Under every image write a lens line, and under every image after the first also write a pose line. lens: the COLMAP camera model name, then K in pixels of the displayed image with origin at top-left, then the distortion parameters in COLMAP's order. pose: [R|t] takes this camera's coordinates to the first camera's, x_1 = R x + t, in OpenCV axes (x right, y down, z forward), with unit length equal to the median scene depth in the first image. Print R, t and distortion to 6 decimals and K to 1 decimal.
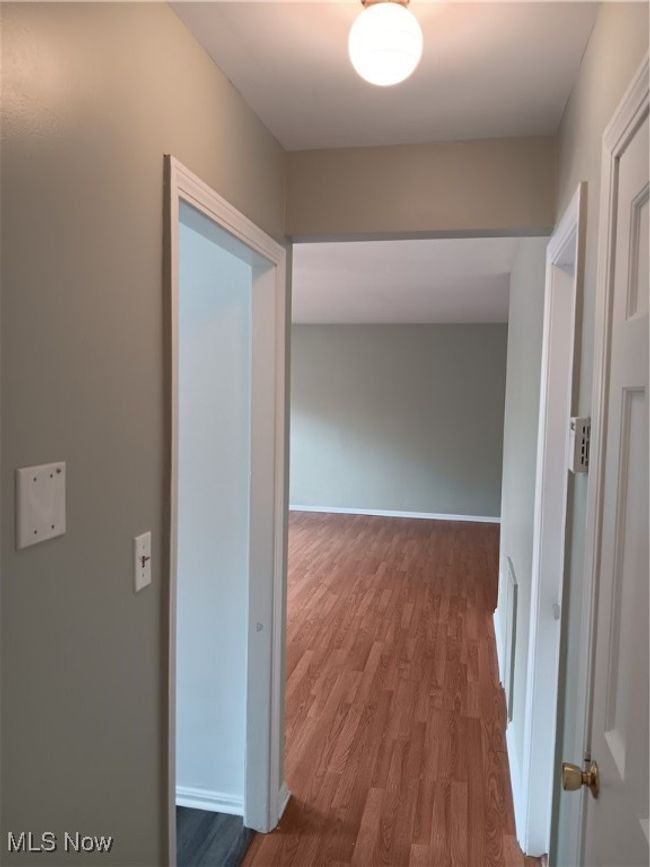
lens RADIAL K [[677.2, 0, 325.0], [0, 677.2, 433.5], [0, 0, 1]] dist [0.065128, -0.157284]
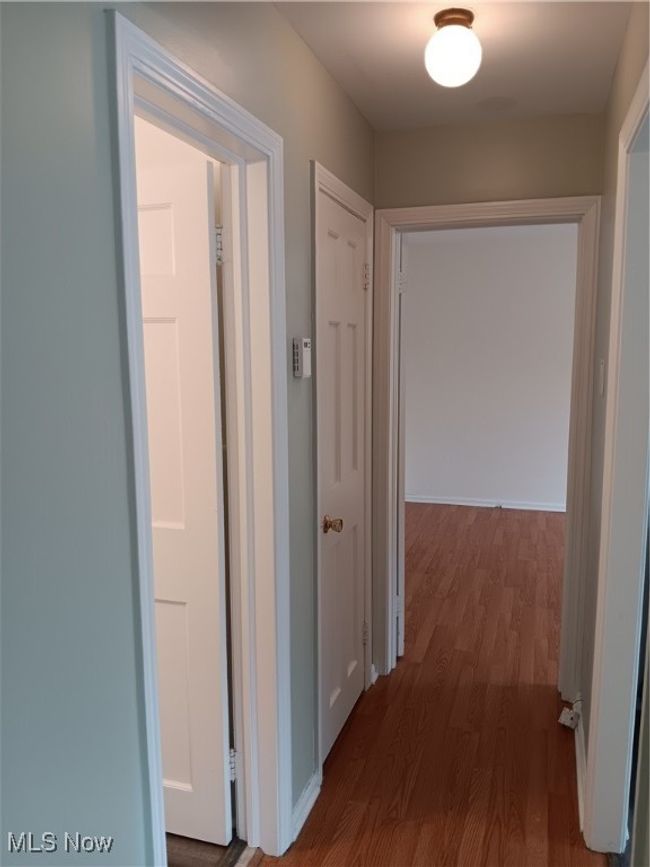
lens RADIAL K [[677.2, 0, 325.0], [0, 677.2, 433.5], [0, 0, 1]] dist [0.065128, -0.157284]
pose [[-0.994914, -0.032348, 0.095390, 0.047965], [-0.012453, 0.979266, 0.202197, -0.036628], [-0.099953, 0.199980, -0.974688, 0.707507]]
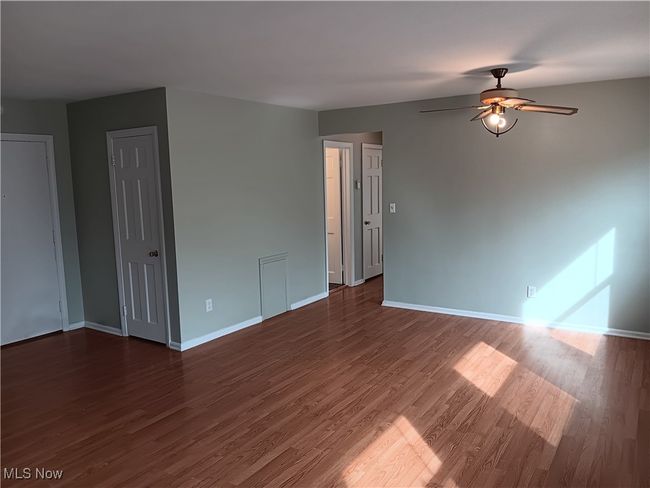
lens RADIAL K [[507.7, 0, 329.4], [0, 507.7, 243.2], [0, 0, 1]] dist [0.065128, -0.157284]
pose [[-0.935182, -0.050183, 0.350594, -0.343769], [0.019730, 0.980992, 0.193045, -0.117991], [-0.353618, 0.187449, -0.916415, 1.712852]]
